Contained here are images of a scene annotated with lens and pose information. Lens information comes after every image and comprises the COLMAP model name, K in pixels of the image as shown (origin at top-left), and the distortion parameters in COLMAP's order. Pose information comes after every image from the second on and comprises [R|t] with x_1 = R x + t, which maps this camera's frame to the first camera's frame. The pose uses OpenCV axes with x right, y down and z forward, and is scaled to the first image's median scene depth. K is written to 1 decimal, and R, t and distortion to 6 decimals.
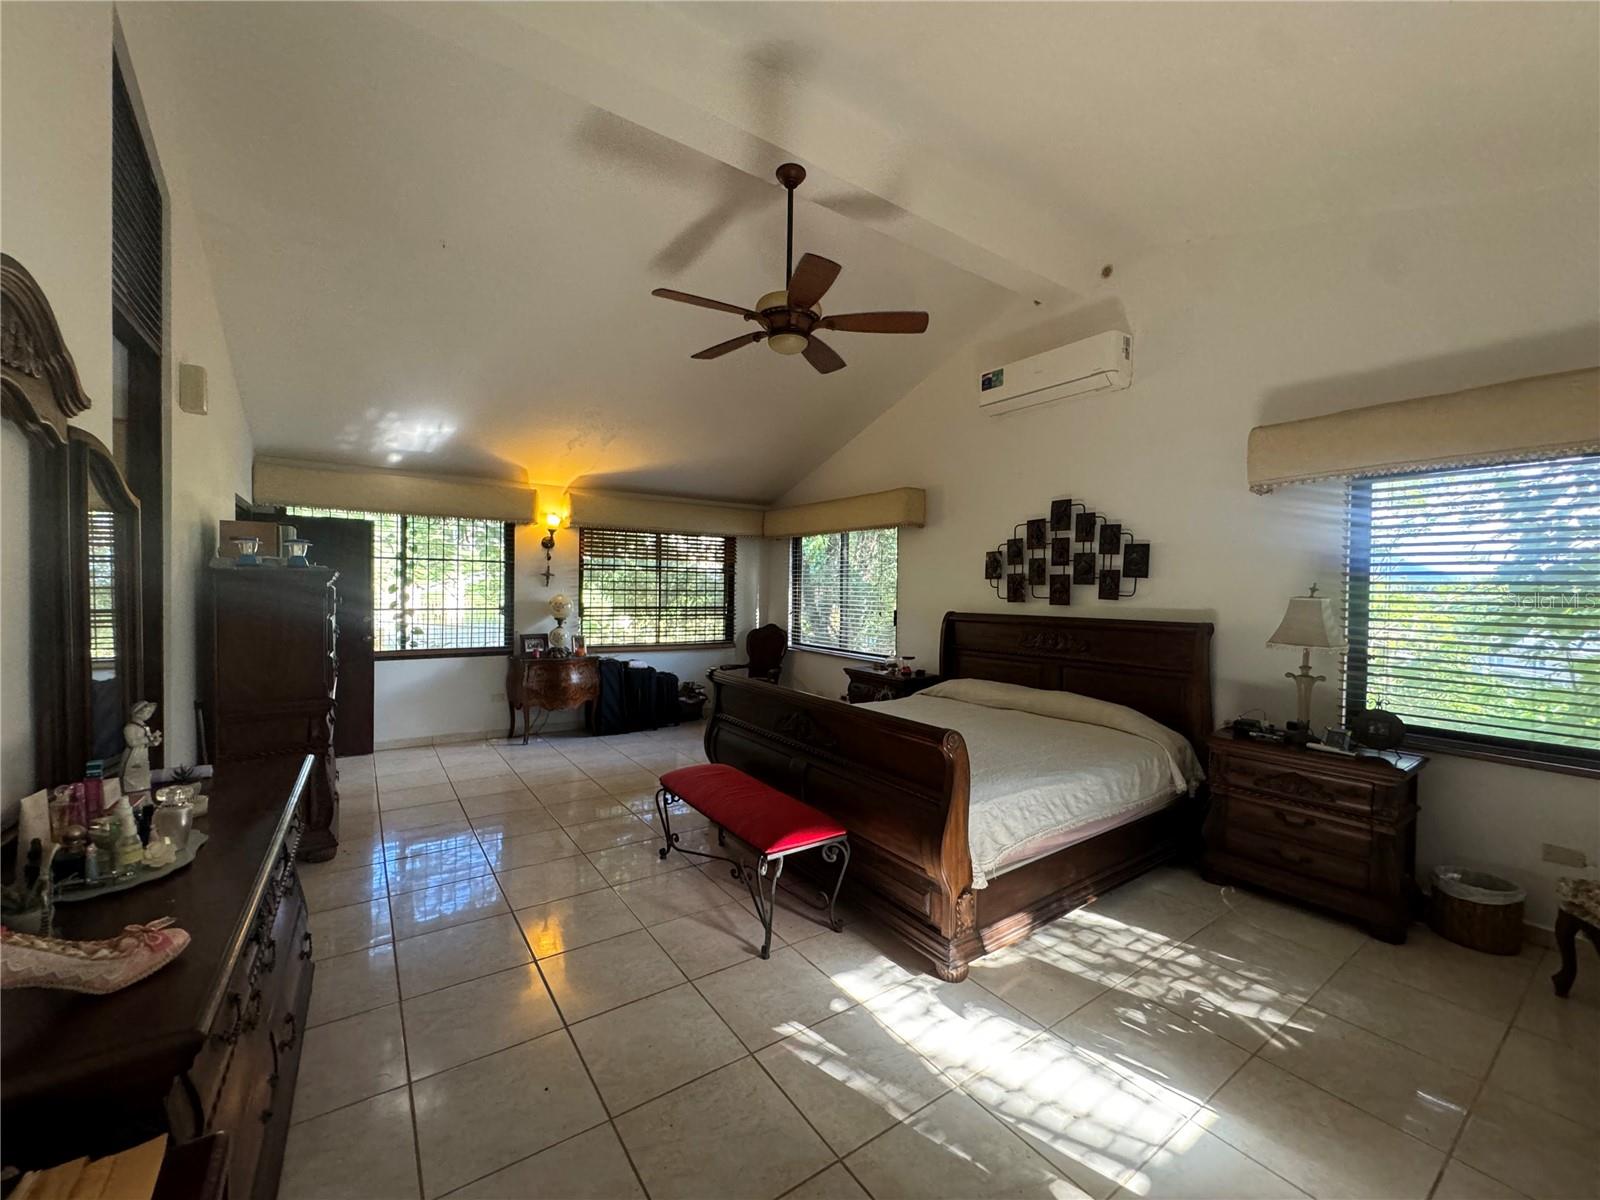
lens RADIAL K [[636.7, 0, 797.1], [0, 636.7, 603.6], [0, 0, 1]] dist [-0.003307, 0.001041]
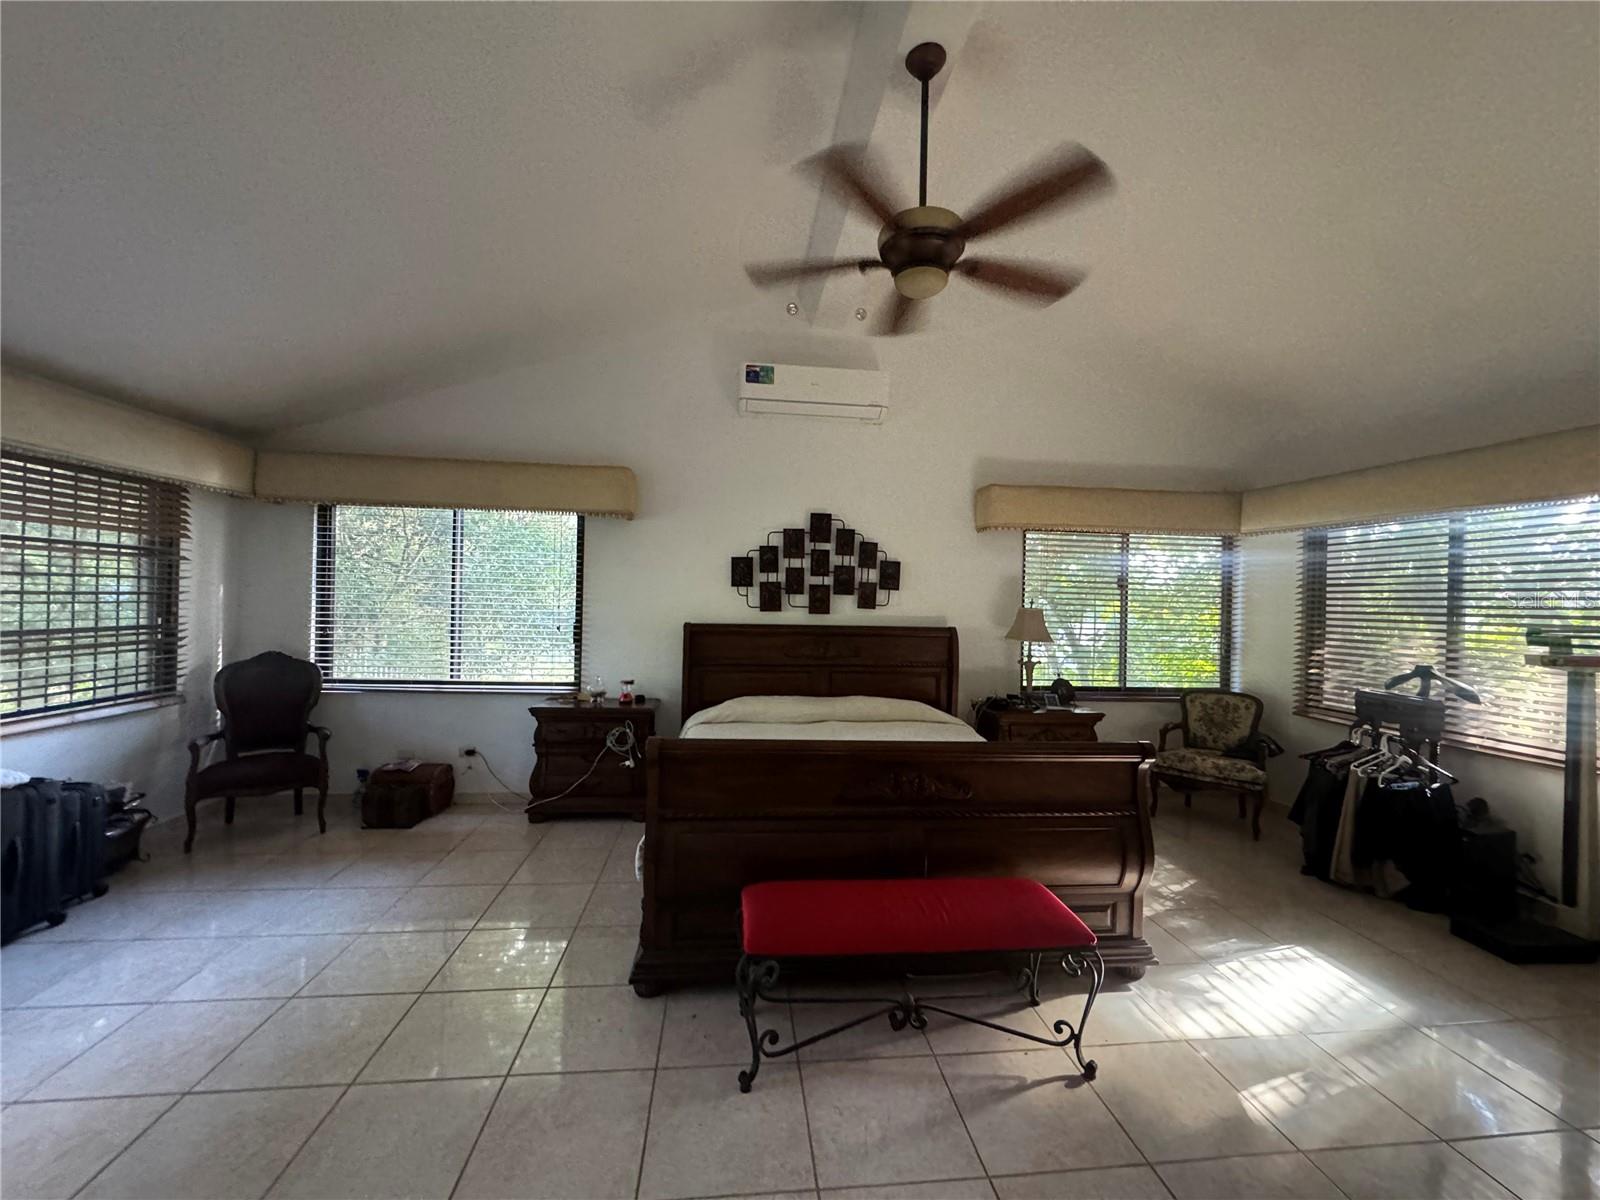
lens RADIAL K [[636.7, 0, 796.5], [0, 636.7, 601.7], [0, 0, 1]] dist [-0.003307, 0.001041]
pose [[0.481699, -0.001035, 0.876336, -0.504353], [0.003583, 0.999993, -0.000789, -0.016714], [-0.876329, 0.003519, 0.481700, 0.519482]]
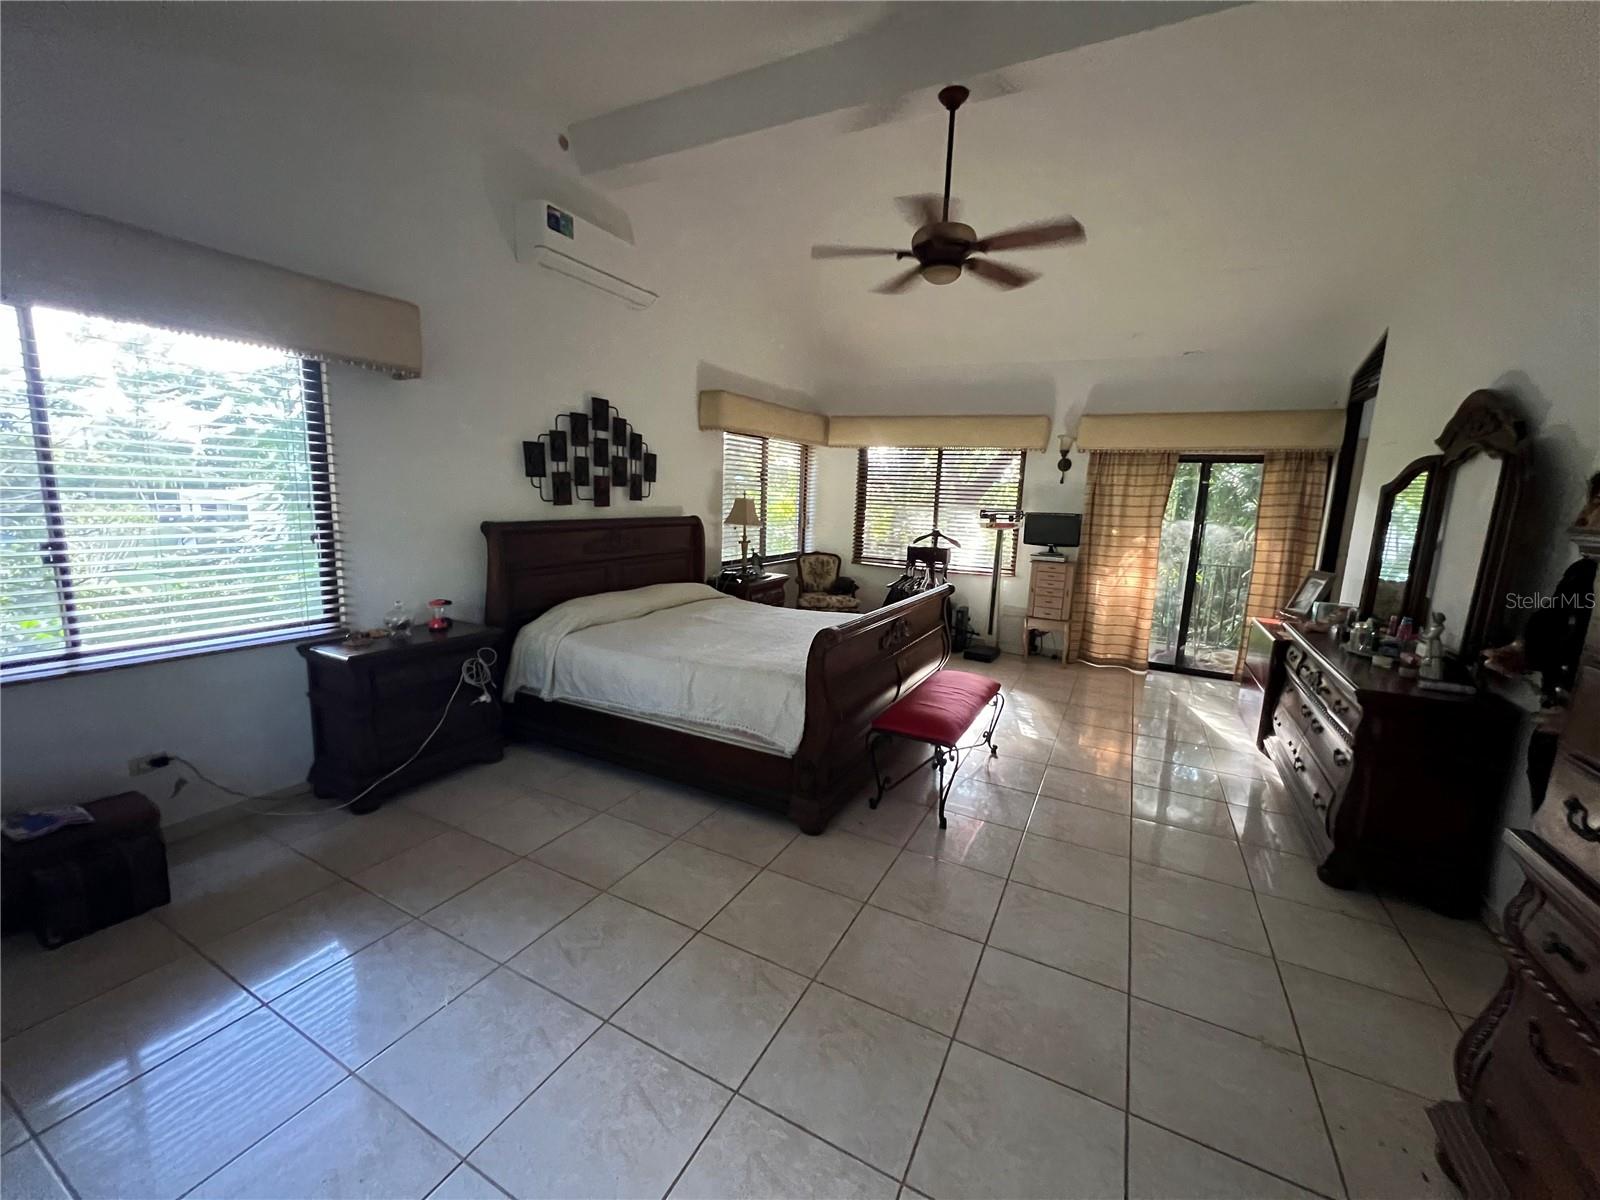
lens RADIAL K [[641.4, 0, 792.9], [0, 641.4, 598.8], [0, 0, 1]] dist [0.000081, 0.000174]
pose [[-0.454174, -0.172814, 0.873991, -0.619694], [-0.019032, 0.982665, 0.184412, -0.046274], [-0.890710, 0.067121, -0.449590, 1.169136]]
